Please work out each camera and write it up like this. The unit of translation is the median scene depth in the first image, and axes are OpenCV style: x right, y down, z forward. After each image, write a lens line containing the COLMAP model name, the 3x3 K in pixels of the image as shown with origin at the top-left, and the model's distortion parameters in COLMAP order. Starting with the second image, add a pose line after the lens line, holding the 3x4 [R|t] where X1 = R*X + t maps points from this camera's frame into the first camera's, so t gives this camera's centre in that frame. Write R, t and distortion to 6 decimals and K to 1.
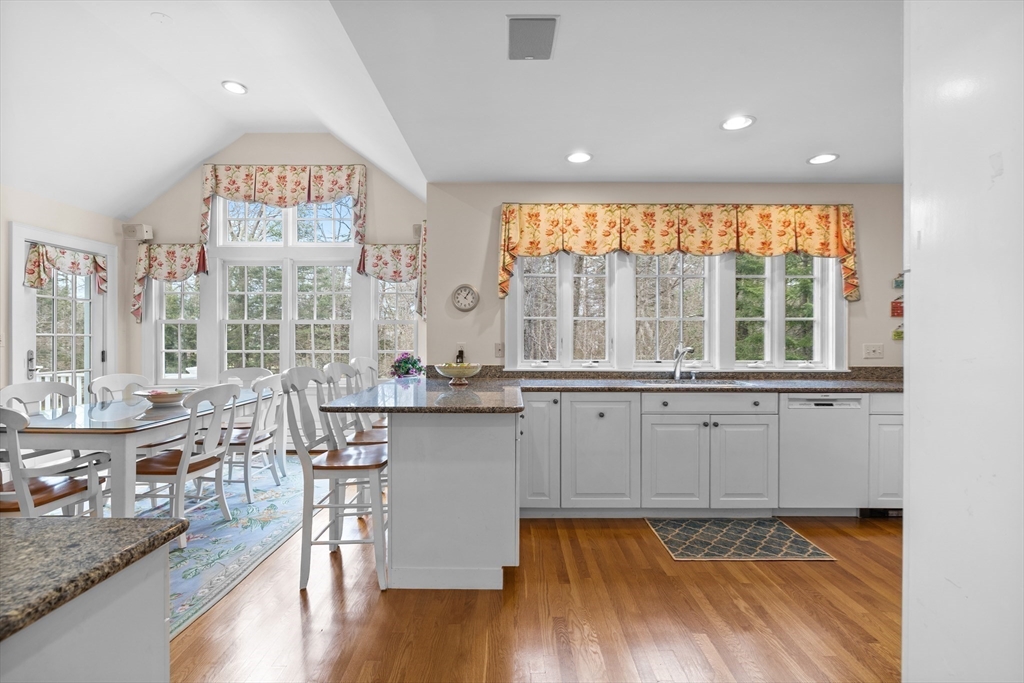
lens RADIAL K [[480.8, 0, 508.6], [0, 480.8, 338.2], [0, 0, 1]] dist [-0.009483, 0.002726]
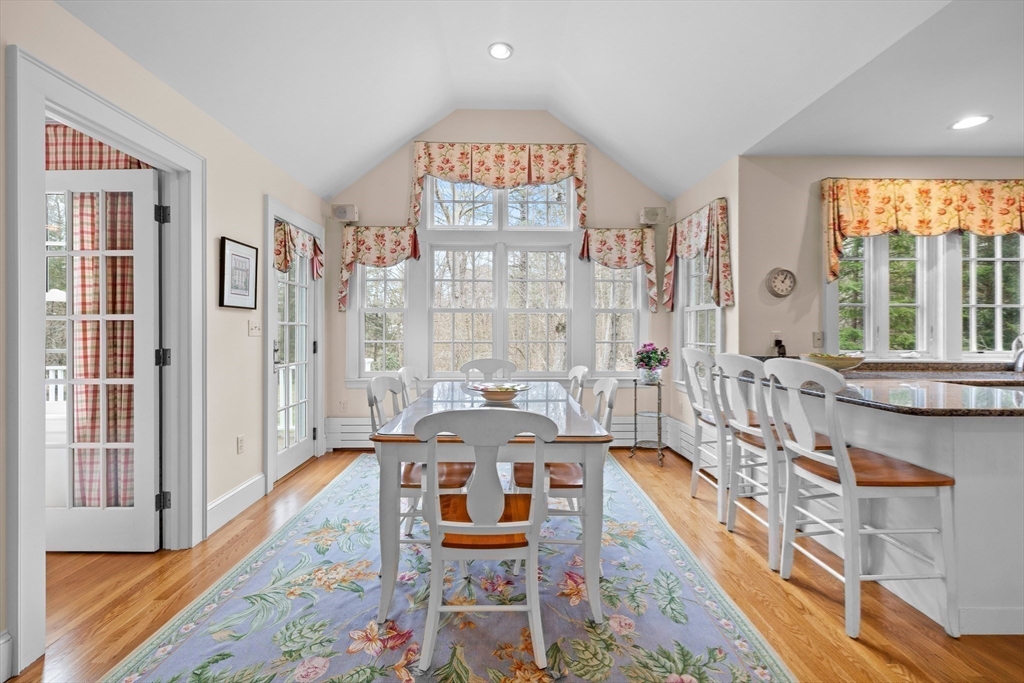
lens RADIAL K [[446.4, 0, 505.9], [0, 446.4, 329.7], [0, 0, 1]] dist [0.007075, -0.000791]
pose [[0.999648, -0.000635, 0.026513, -0.486623], [0.000694, 0.999997, -0.002199, 0.005946], [-0.026512, 0.002216, 0.999646, 0.125897]]
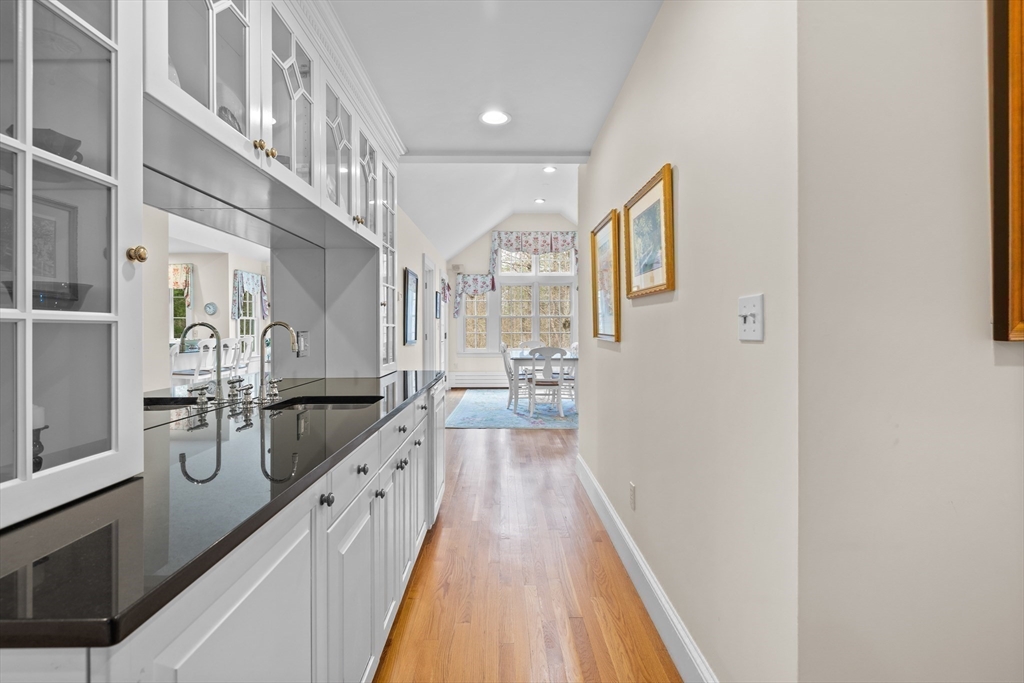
lens RADIAL K [[466.2, 0, 499.1], [0, 466.2, 323.1], [0, 0, 1]] dist [-0.002604, -0.000159]
pose [[0.999884, -0.004231, 0.014631, -0.644955], [0.004294, 0.999982, -0.004251, -0.003460], [-0.014613, 0.004314, 0.999884, -0.786974]]
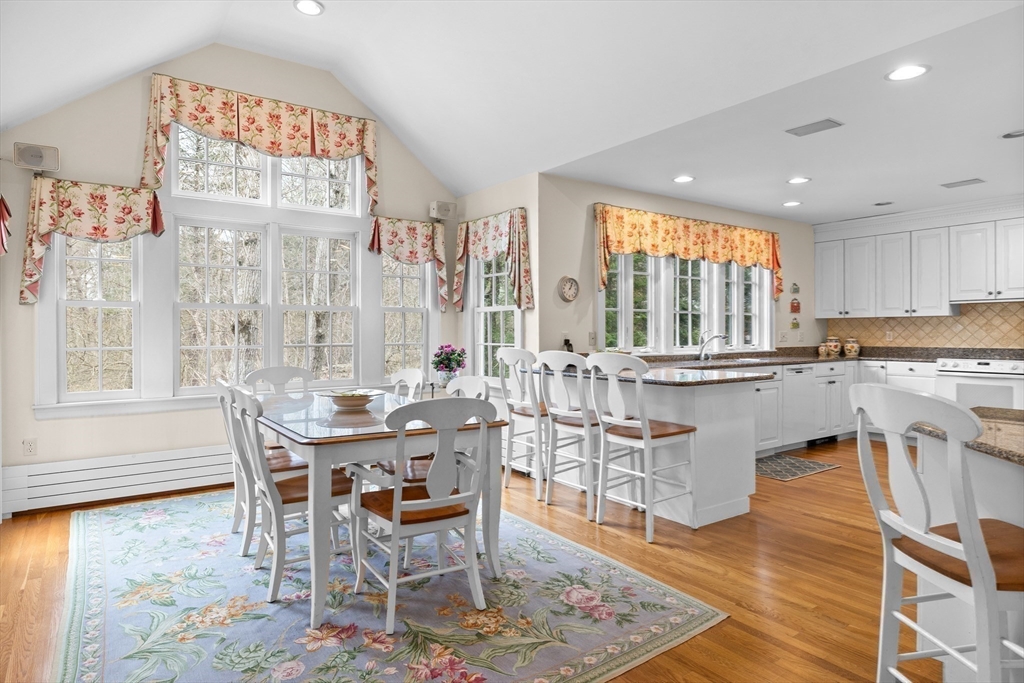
lens RADIAL K [[609.2, 0, 509.2], [0, 609.2, 333.0], [0, 0, 1]] dist [-0.002562, 0.002096]
pose [[0.810312, -0.006176, 0.585967, -0.742751], [0.003468, 0.999977, 0.005744, 0.002790], [-0.585989, -0.002623, 0.810315, 0.002668]]
